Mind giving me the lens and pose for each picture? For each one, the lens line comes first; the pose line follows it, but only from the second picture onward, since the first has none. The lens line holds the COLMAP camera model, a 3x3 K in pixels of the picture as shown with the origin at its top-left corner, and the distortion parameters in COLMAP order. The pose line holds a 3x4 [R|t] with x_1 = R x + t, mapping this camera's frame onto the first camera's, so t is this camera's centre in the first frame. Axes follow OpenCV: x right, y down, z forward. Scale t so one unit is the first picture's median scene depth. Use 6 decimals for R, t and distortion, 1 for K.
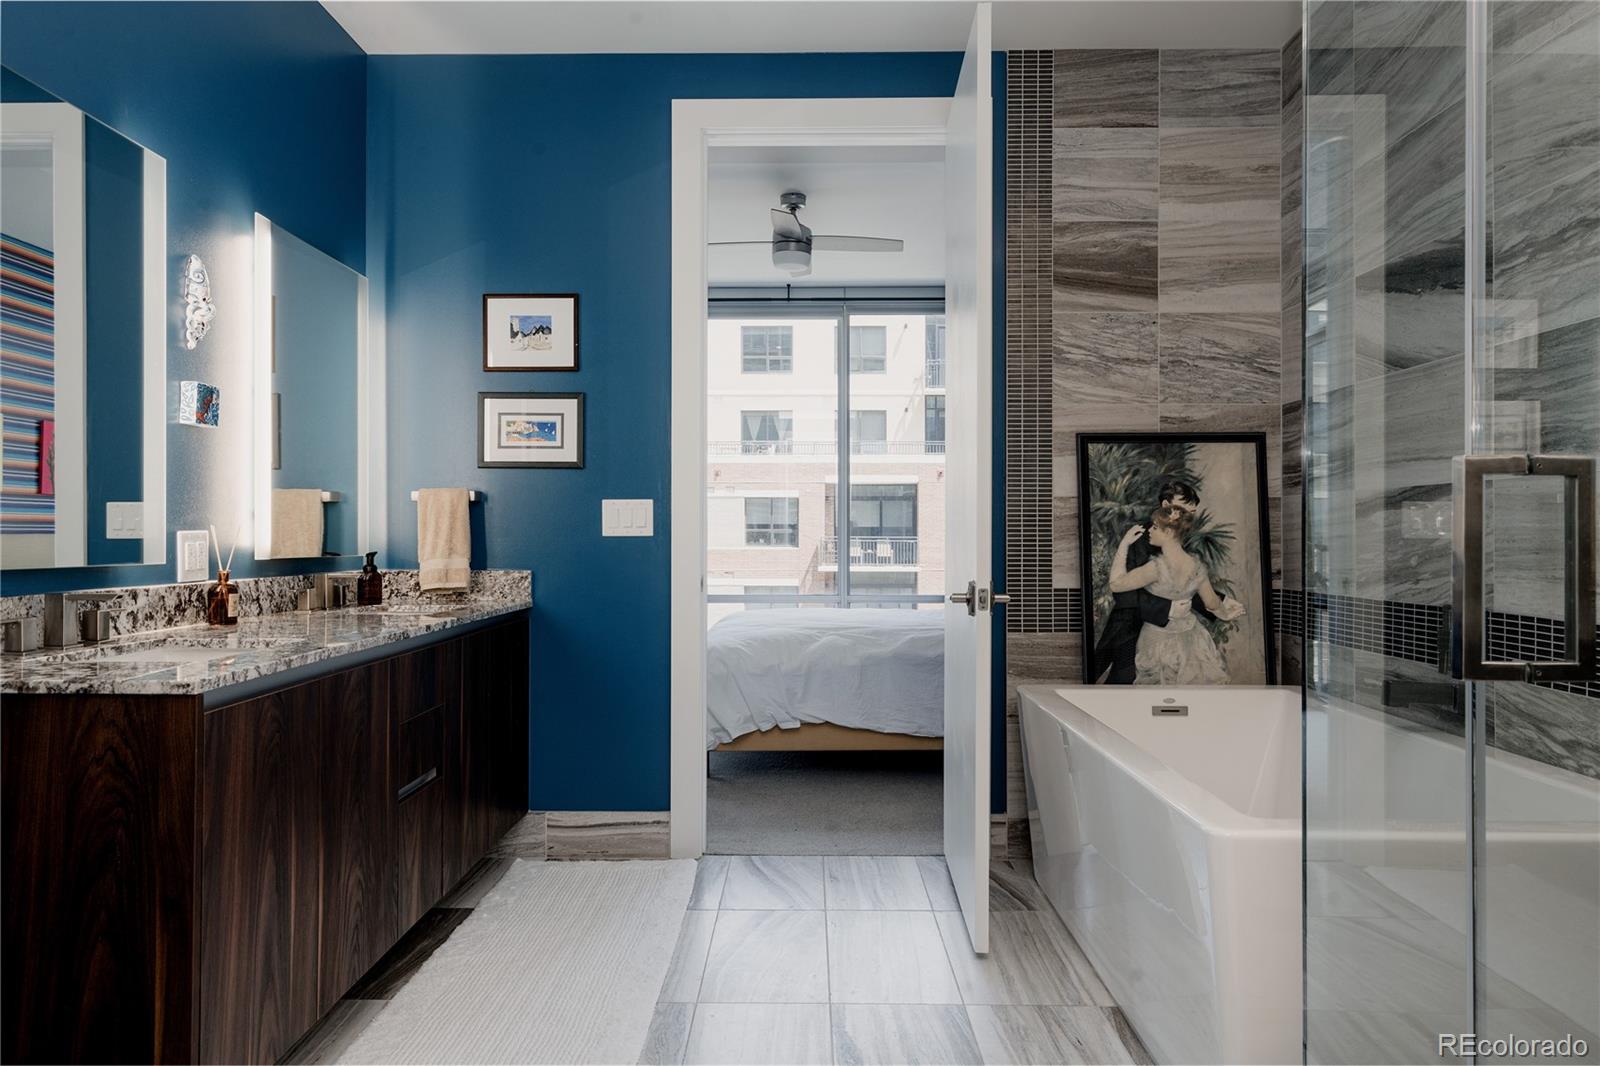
lens RADIAL K [[937.7, 0, 800.0], [0, 937.7, 533.0], [0, 0, 1]] dist [-0.002339, -0.000722]
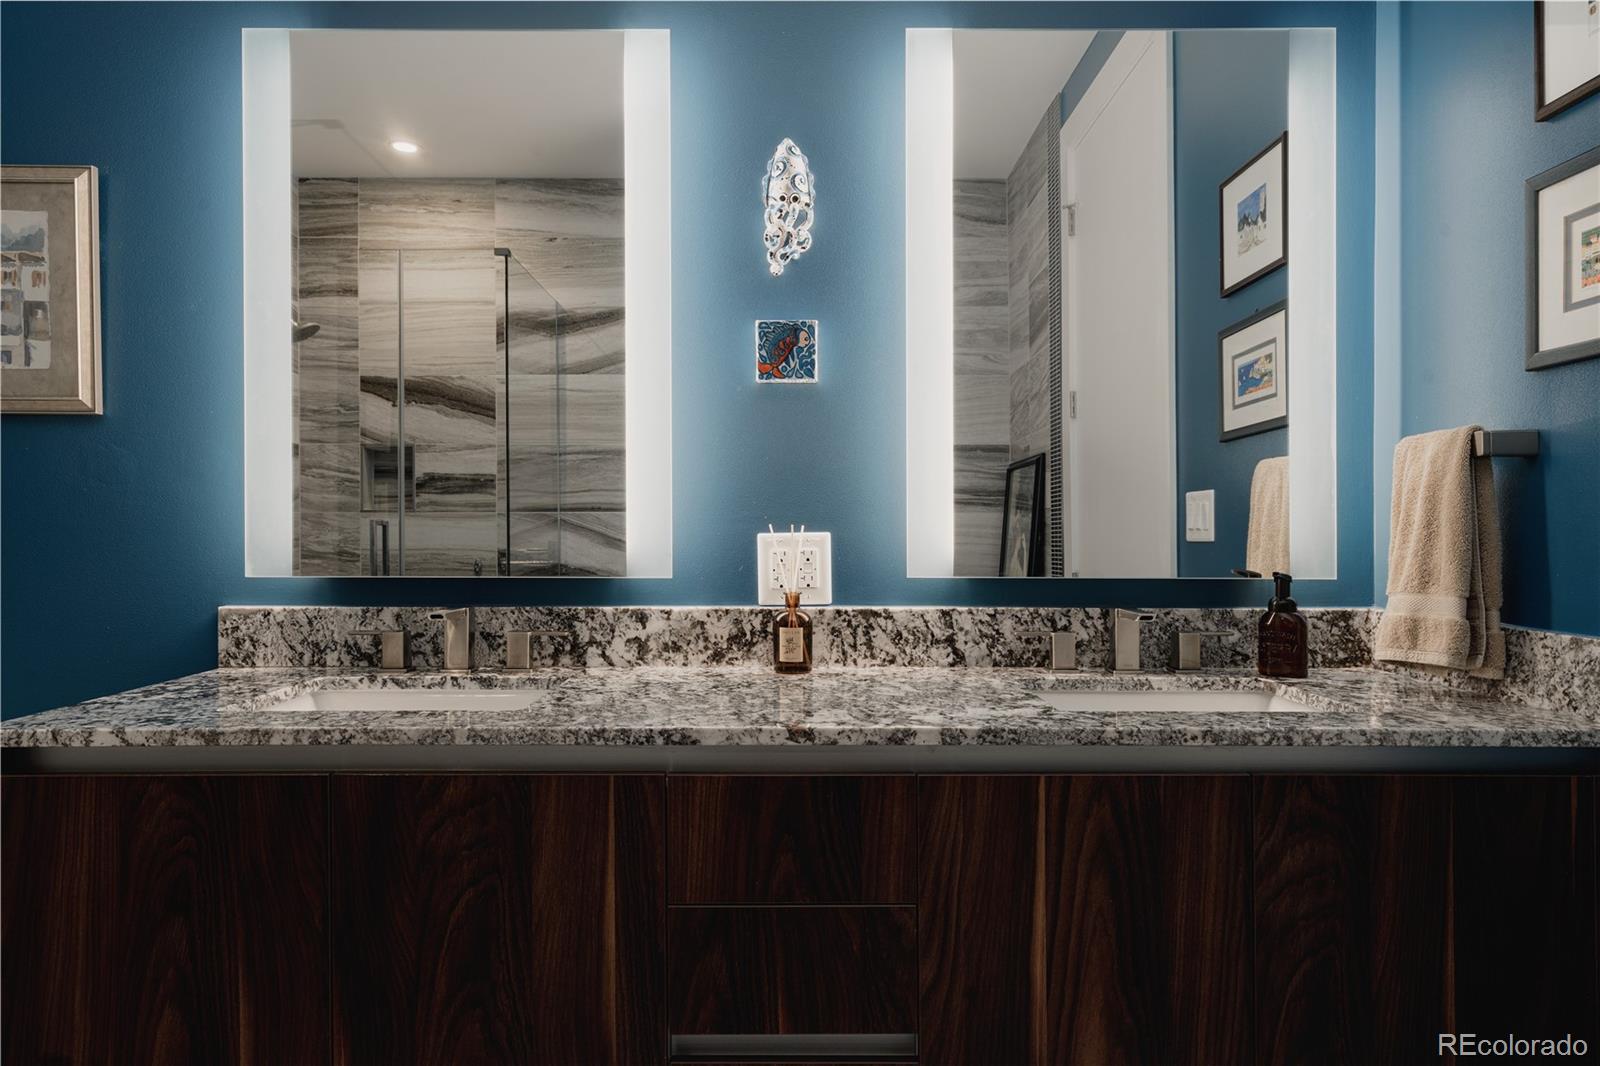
lens RADIAL K [[1022.0, 0, 800.0], [0, 1022.0, 533.0], [0, 0, 1]] dist [-0.006724, -0.002520]
pose [[0.022122, -0.003010, -0.999751, 0.123833], [0.002019, 0.999994, -0.002966, 0.000012], [0.999753, -0.001953, 0.022128, 1.031253]]
